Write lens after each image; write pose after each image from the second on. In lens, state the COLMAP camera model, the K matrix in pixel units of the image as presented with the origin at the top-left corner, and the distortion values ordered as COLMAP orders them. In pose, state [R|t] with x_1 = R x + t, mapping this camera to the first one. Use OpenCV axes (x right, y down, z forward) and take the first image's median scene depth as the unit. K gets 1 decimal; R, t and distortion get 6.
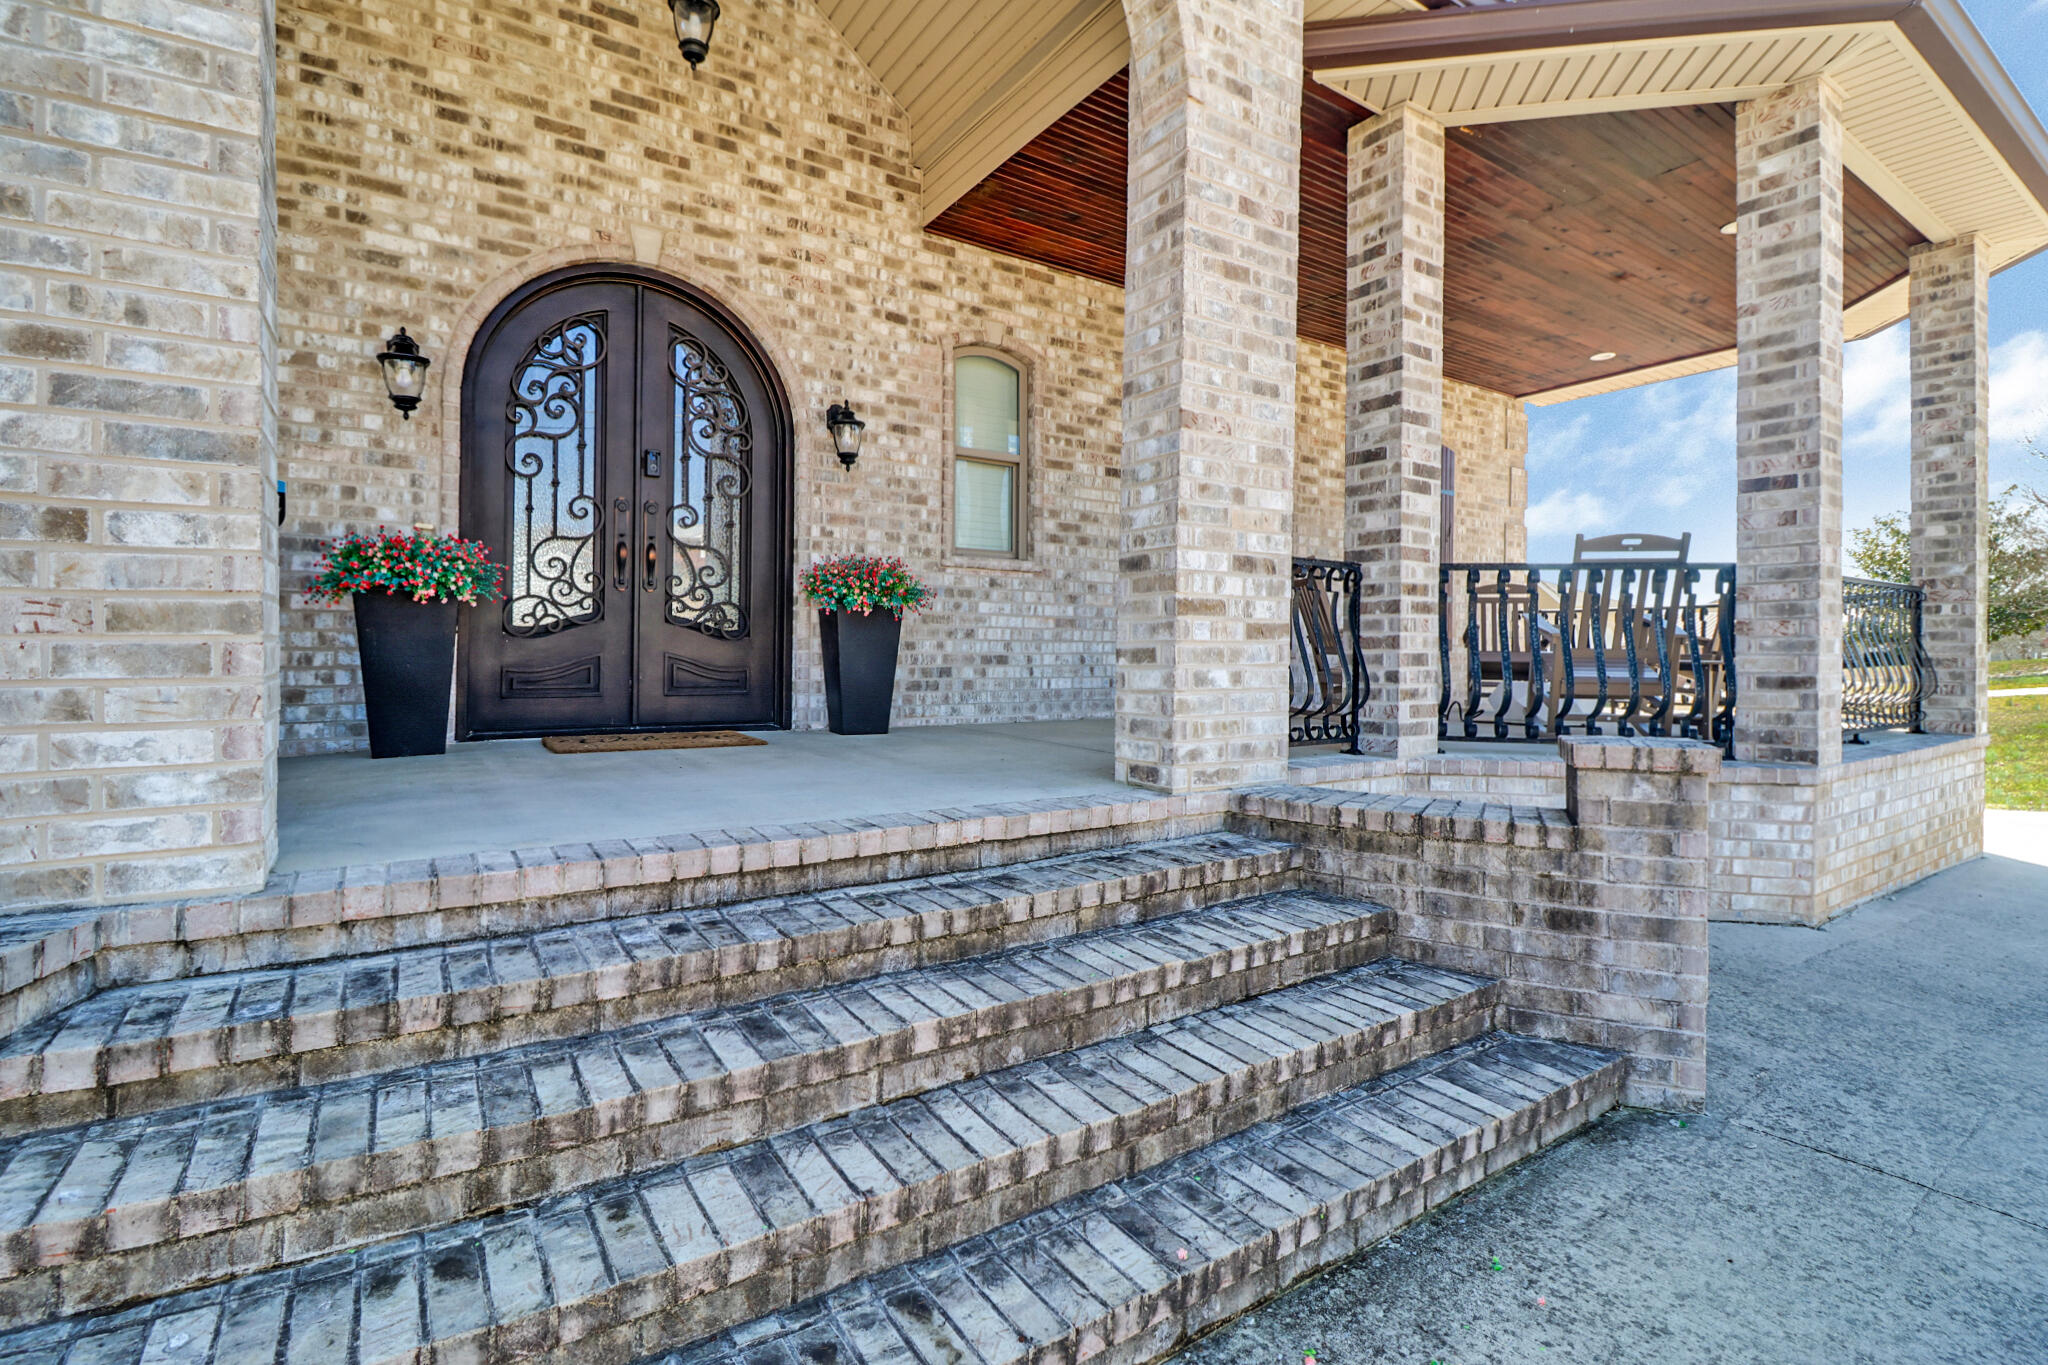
lens RADIAL K [[952.3, 0, 1034.3], [0, 952.3, 648.8], [0, 0, 1]] dist [0.003855, -0.014517]
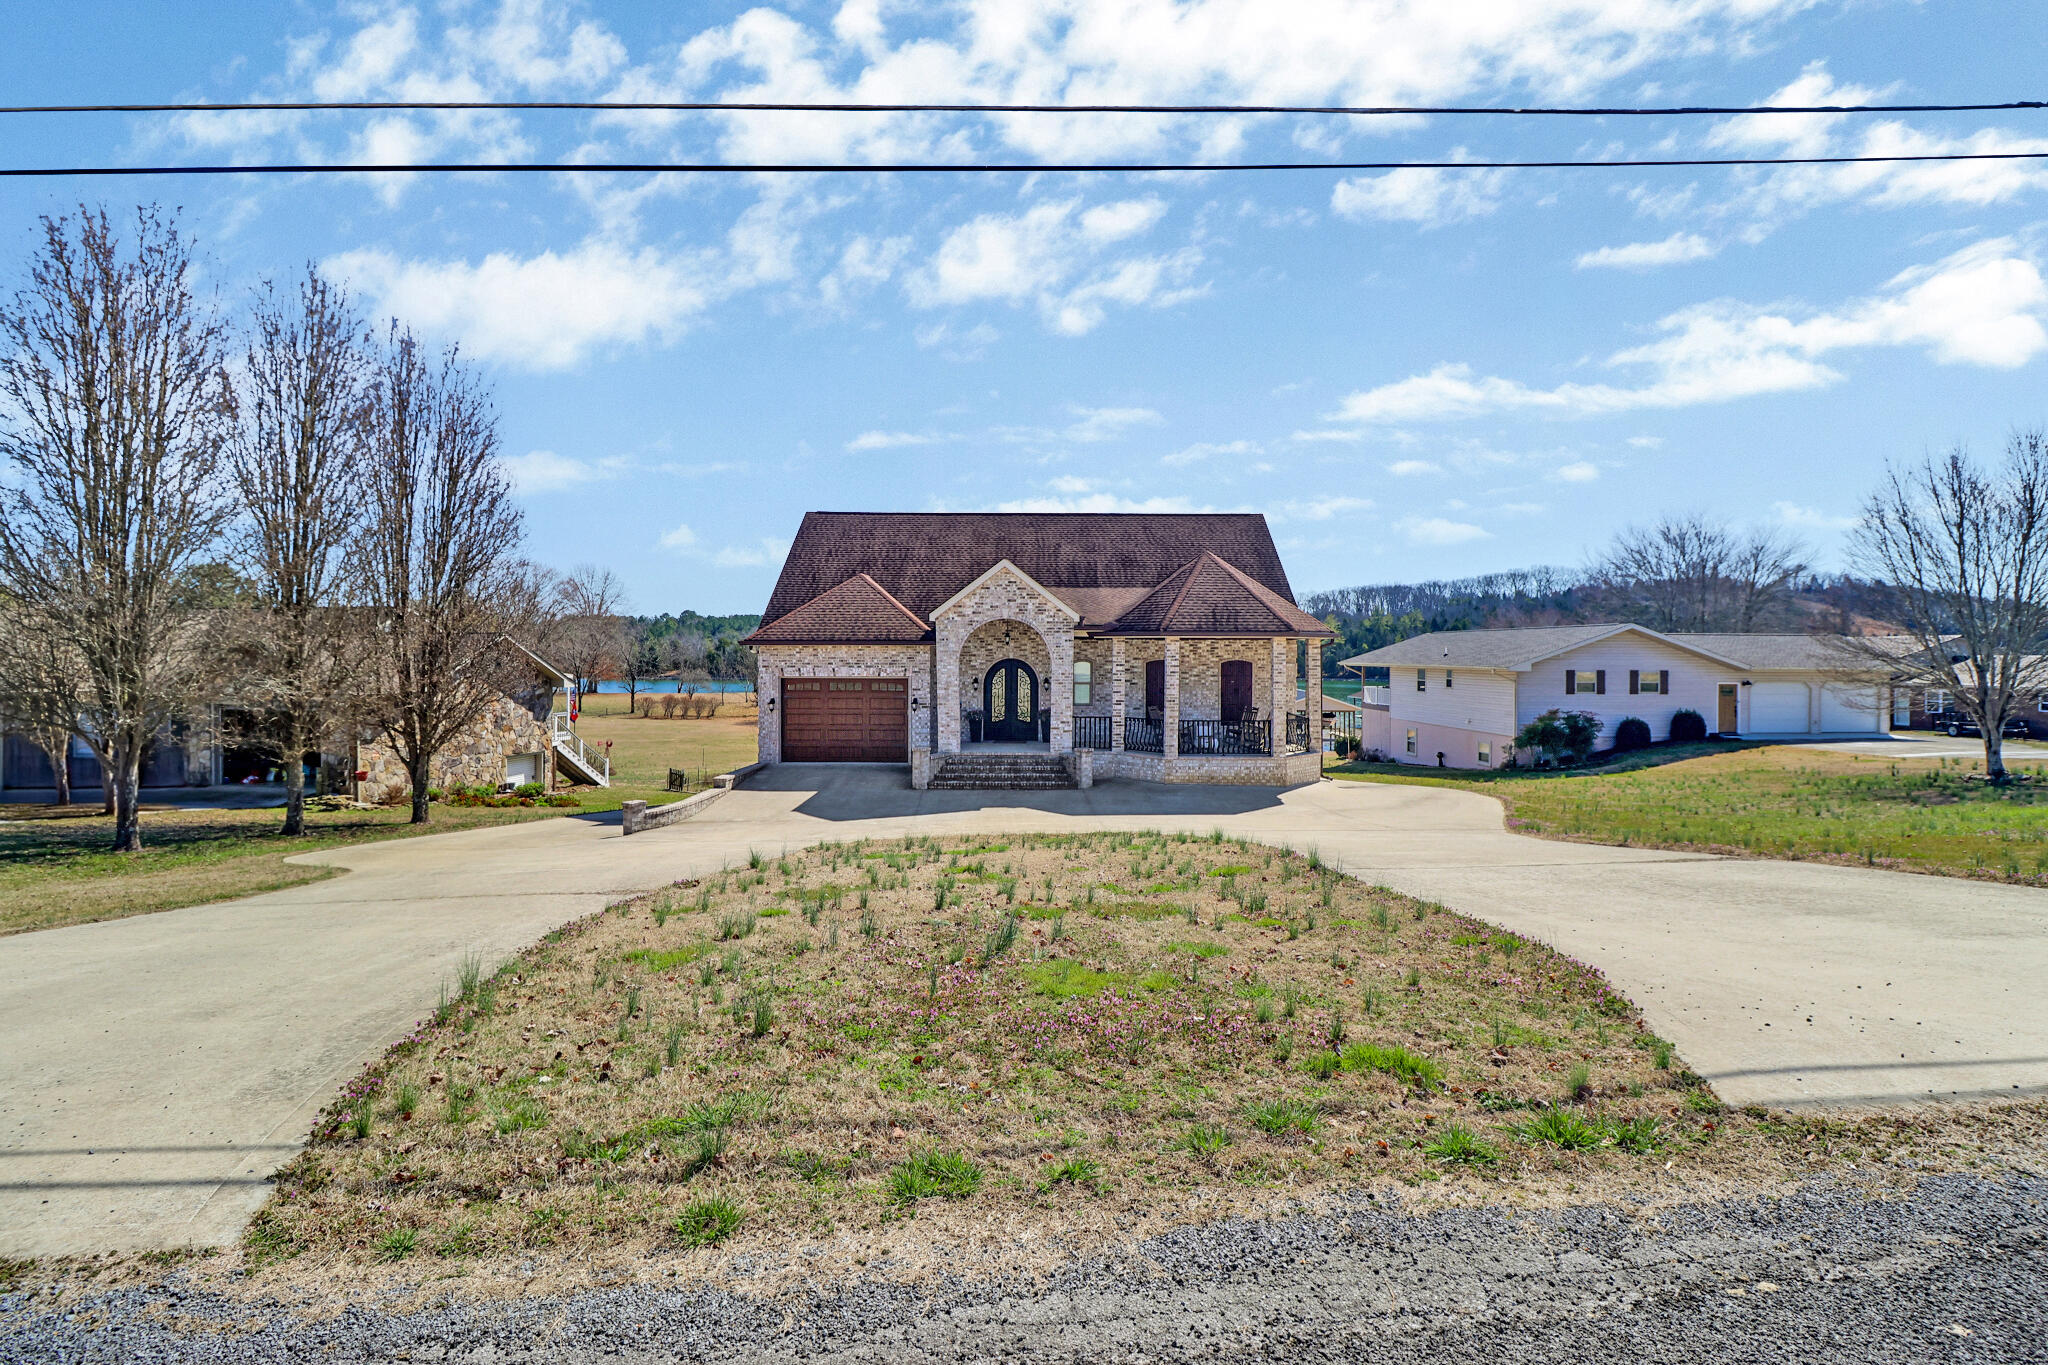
lens RADIAL K [[944.6, 0, 1035.7], [0, 944.6, 658.2], [0, 0, 1]] dist [0.001107, -0.015277]
pose [[0.813481, 0.001625, -0.581589, 3.379039], [0.005261, 0.999935, 0.010153, -0.517791], [0.581567, -0.011319, 0.813420, -3.964857]]
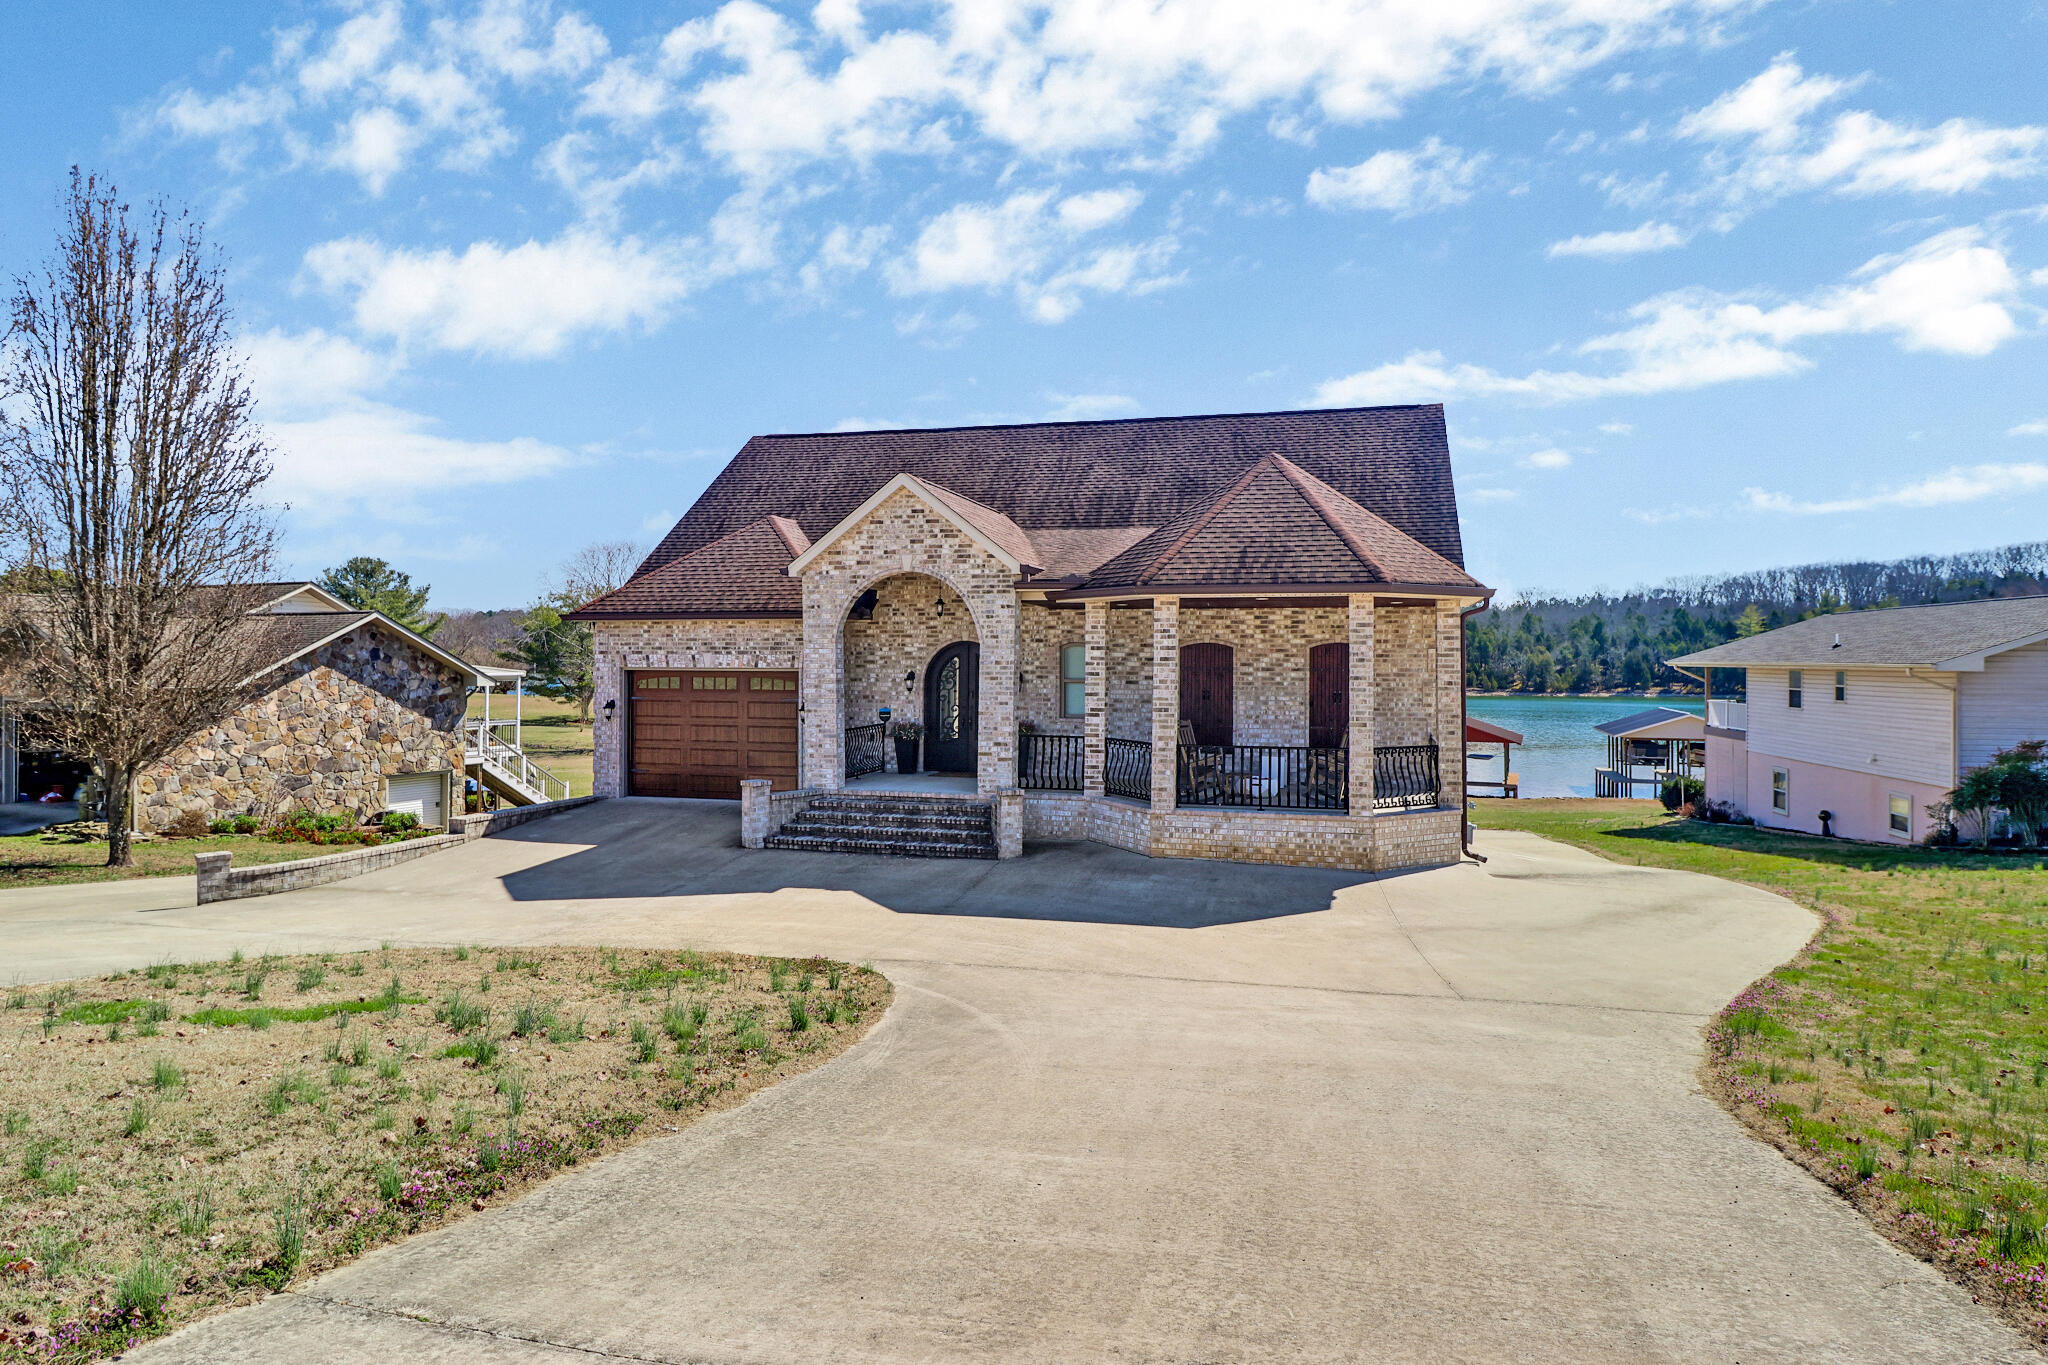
lens RADIAL K [[1177.1, 0, 1023.1], [0, 1177.1, 649.3], [0, 0, 1]] dist [0.000188, -0.000405]
pose [[0.640739, -0.006392, -0.767732, 3.498219], [0.004430, 0.999979, -0.004629, -0.392198], [0.767746, -0.000435, 0.640754, -1.867300]]
